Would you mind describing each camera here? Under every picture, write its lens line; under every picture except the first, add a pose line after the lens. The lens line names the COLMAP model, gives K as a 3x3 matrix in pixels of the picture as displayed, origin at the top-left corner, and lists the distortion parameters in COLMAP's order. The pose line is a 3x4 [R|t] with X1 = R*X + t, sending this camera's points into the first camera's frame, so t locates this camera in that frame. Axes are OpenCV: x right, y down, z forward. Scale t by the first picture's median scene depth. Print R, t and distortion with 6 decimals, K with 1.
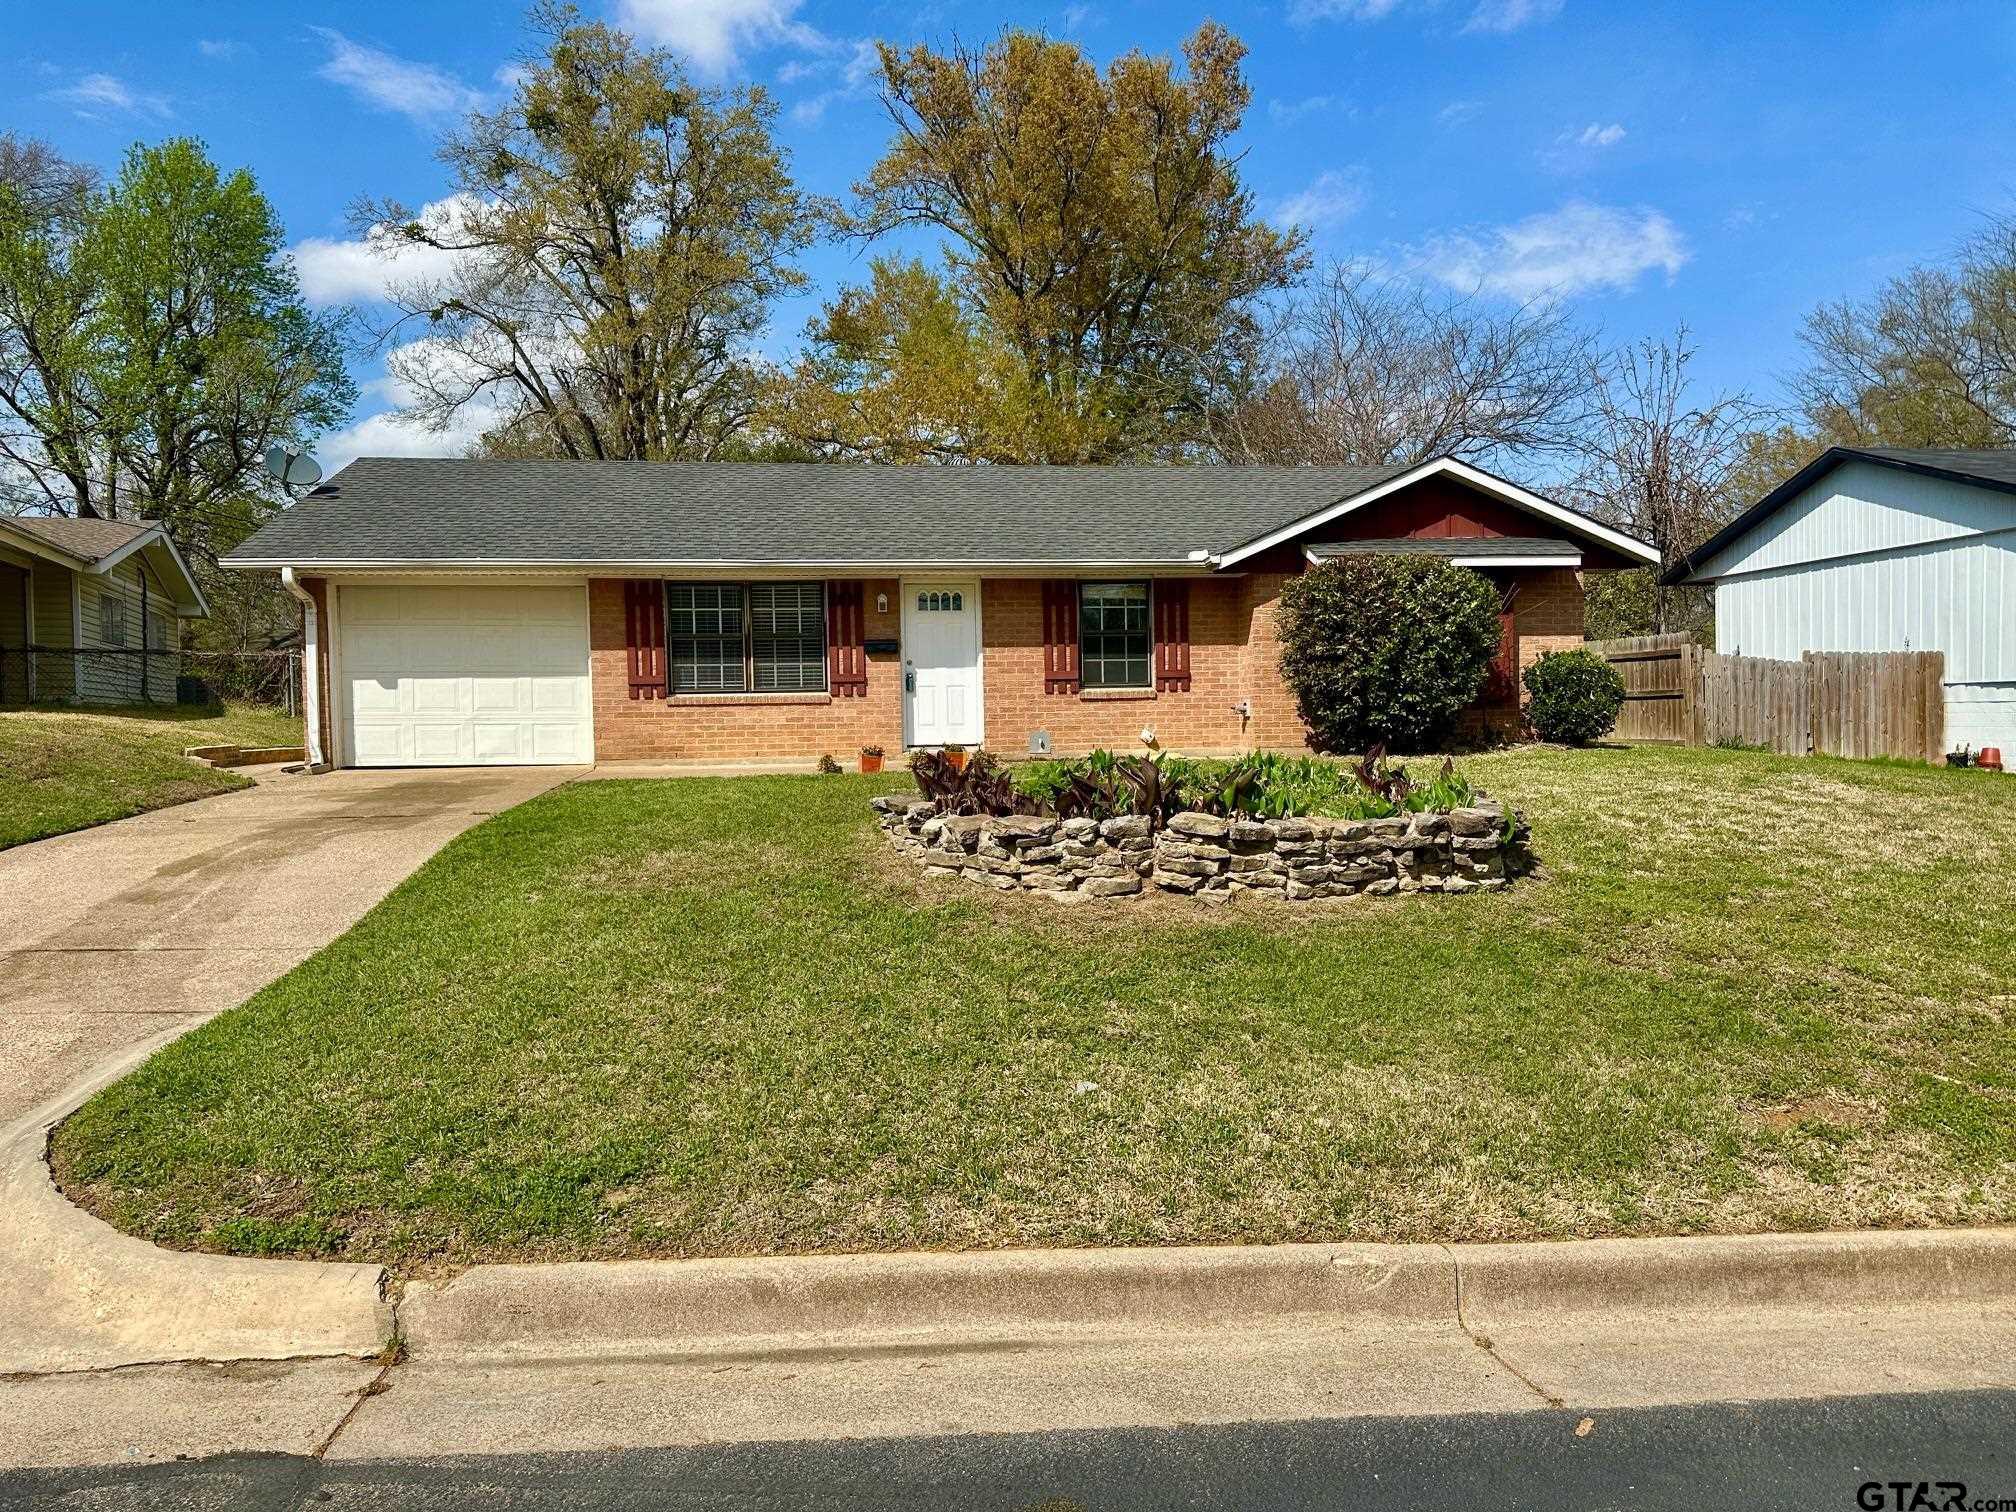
lens RADIAL K [[1477.2, 0, 1029.8], [0, 1477.2, 784.4], [0, 0, 1]] dist [0.166354, -0.288128]
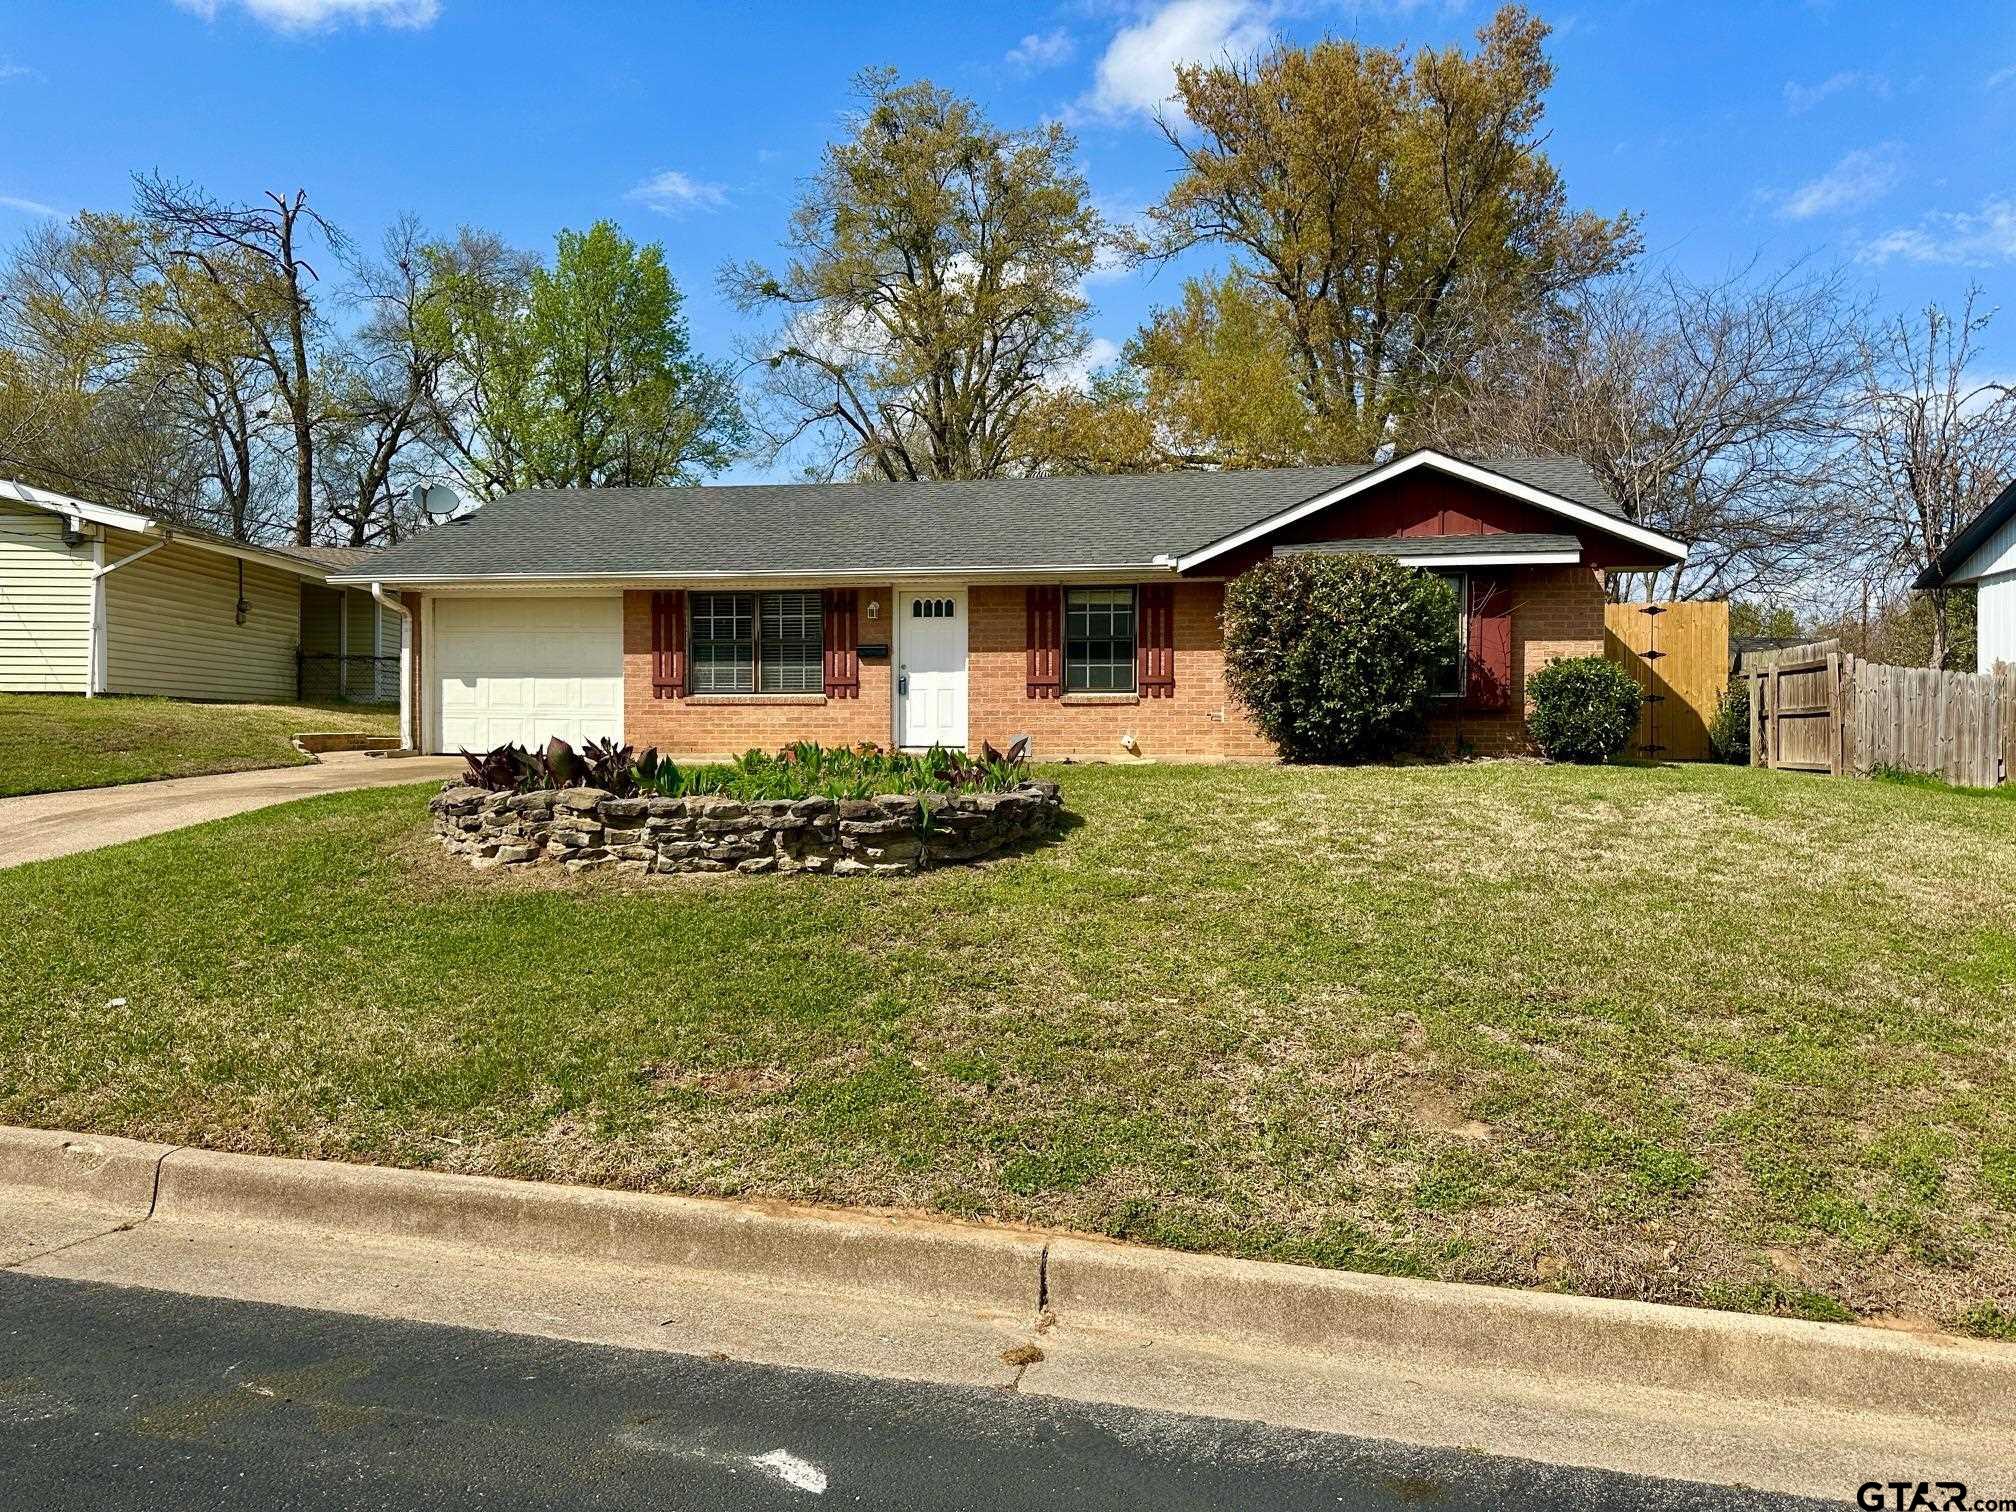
lens RADIAL K [[1477.2, 0, 1029.8], [0, 1477.2, 784.4], [0, 0, 1]] dist [0.166354, -0.288128]
pose [[0.950811, 0.028543, -0.308454, 0.333267], [-0.032792, 0.999425, -0.008600, 0.006924], [0.308031, 0.018292, 0.951200, 0.034674]]
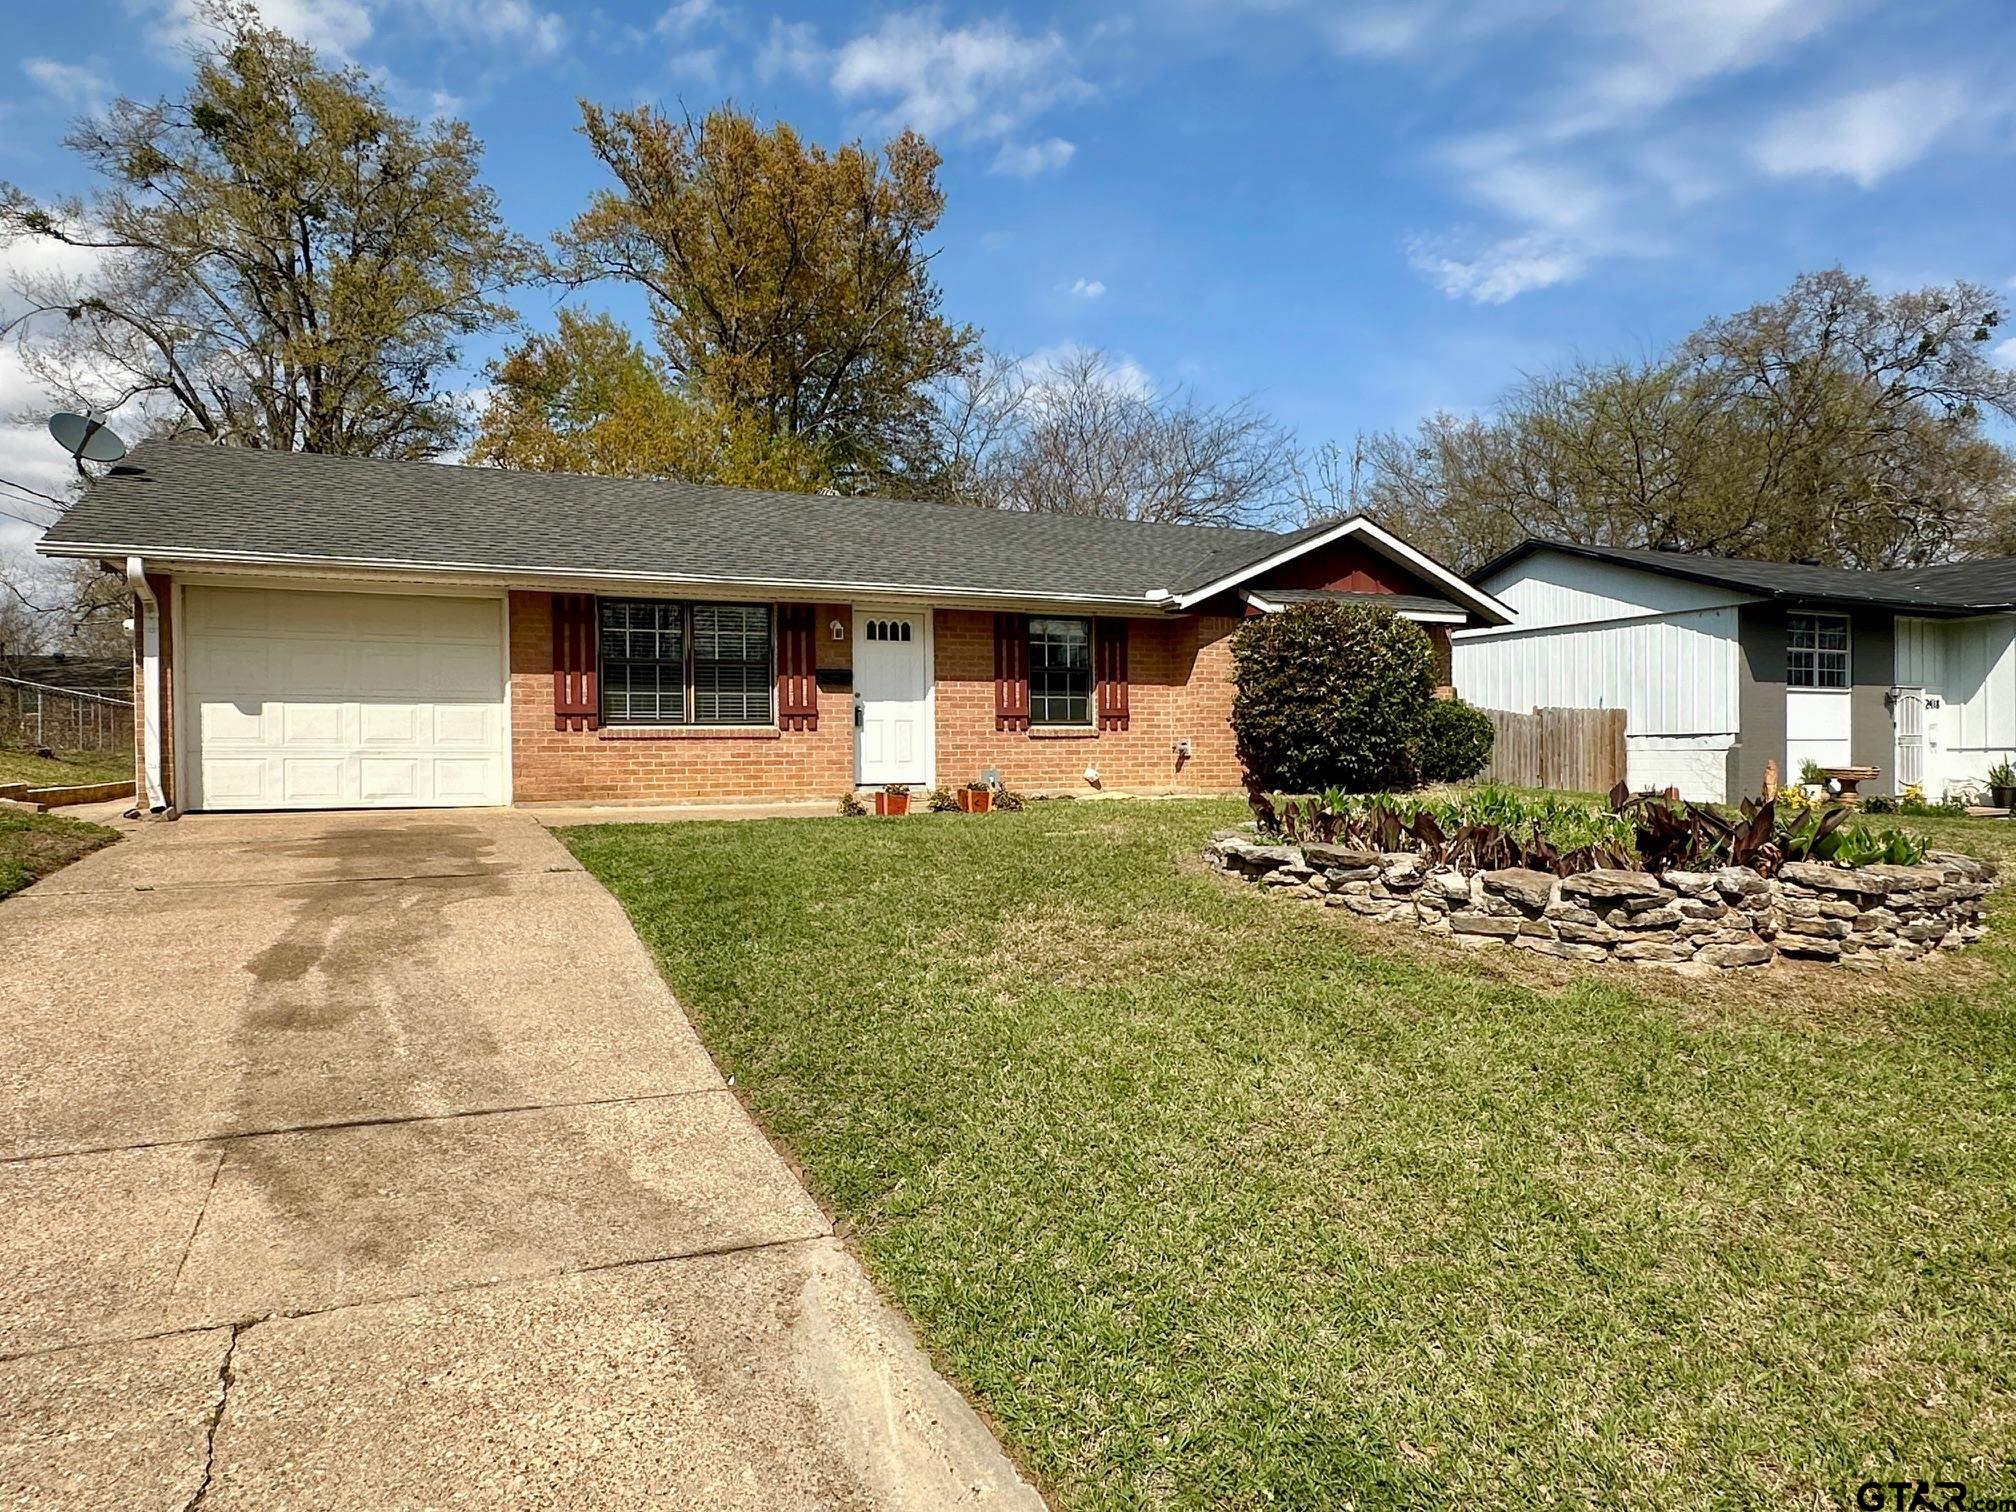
lens RADIAL K [[1301.2, 0, 1019.4], [0, 1301.2, 790.0], [0, 0, 1]] dist [0.002358, 0.005926]
pose [[0.949028, -0.000540, 0.315192, -0.245924], [0.007740, 0.999737, -0.021592, -0.004319], [-0.315097, 0.022931, 0.948782, 0.197019]]
